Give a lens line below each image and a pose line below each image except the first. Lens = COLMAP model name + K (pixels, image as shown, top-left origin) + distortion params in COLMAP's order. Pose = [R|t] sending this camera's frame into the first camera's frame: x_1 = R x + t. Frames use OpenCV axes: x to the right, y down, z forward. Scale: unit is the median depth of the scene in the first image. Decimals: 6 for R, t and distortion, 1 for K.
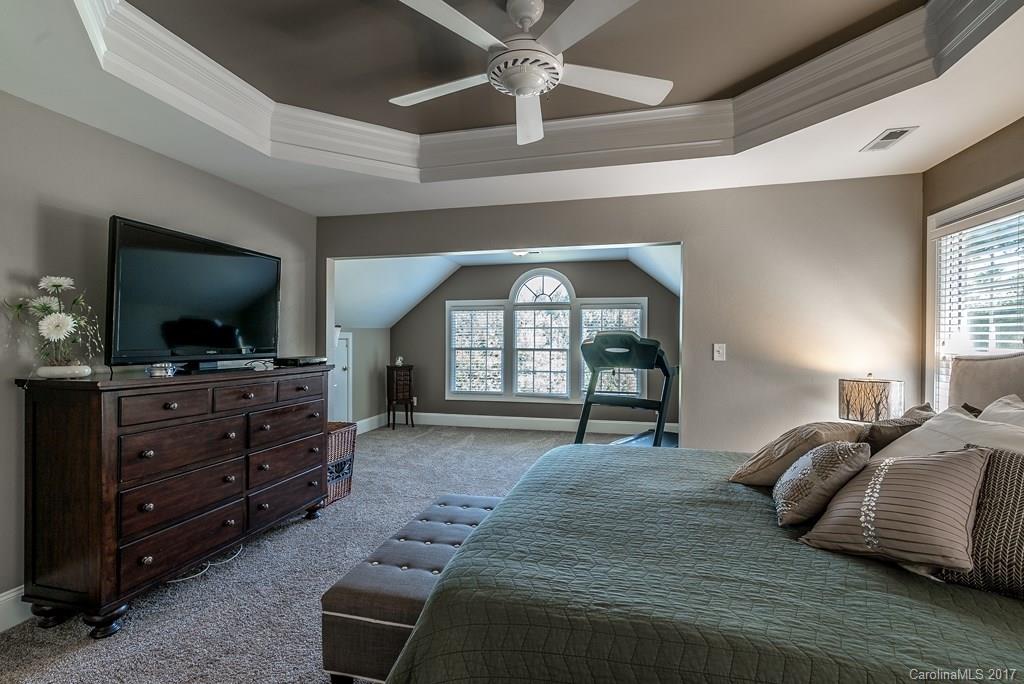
lens RADIAL K [[472.5, 0, 512.0], [0, 472.5, 342.0], [0, 0, 1]] dist [0.002051, 0.000306]
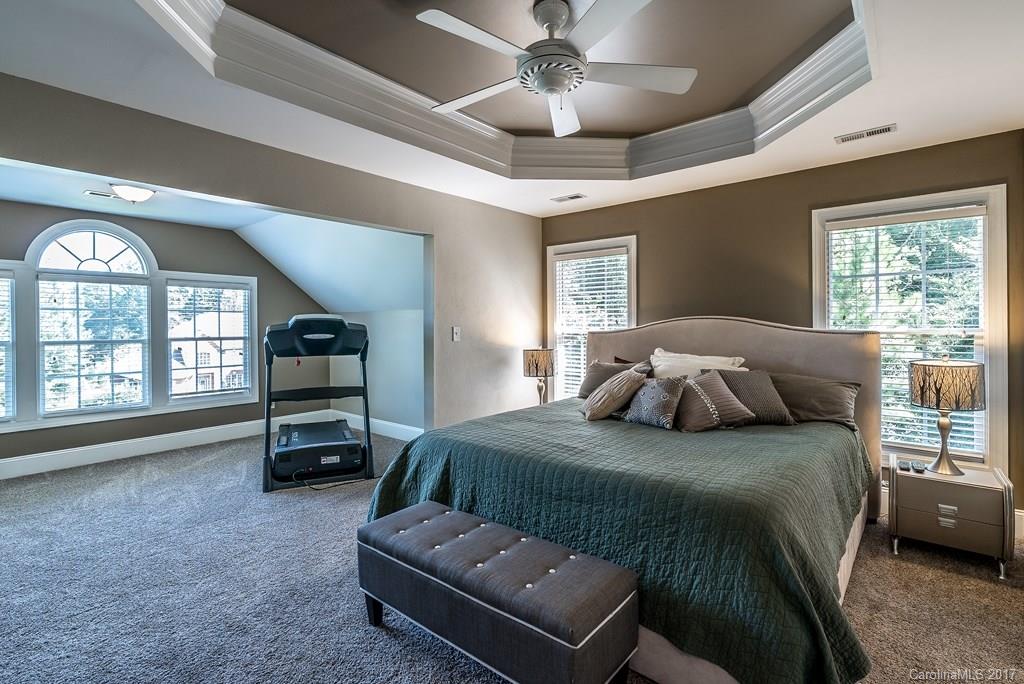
lens RADIAL K [[479.1, 0, 513.5], [0, 479.1, 330.8], [0, 0, 1]] dist [-0.016316, -0.000048]
pose [[0.428053, -0.015696, 0.903617, -0.400204], [0.014255, 0.999842, 0.010615, 0.002045], [-0.903641, 0.008338, 0.428209, 0.248570]]
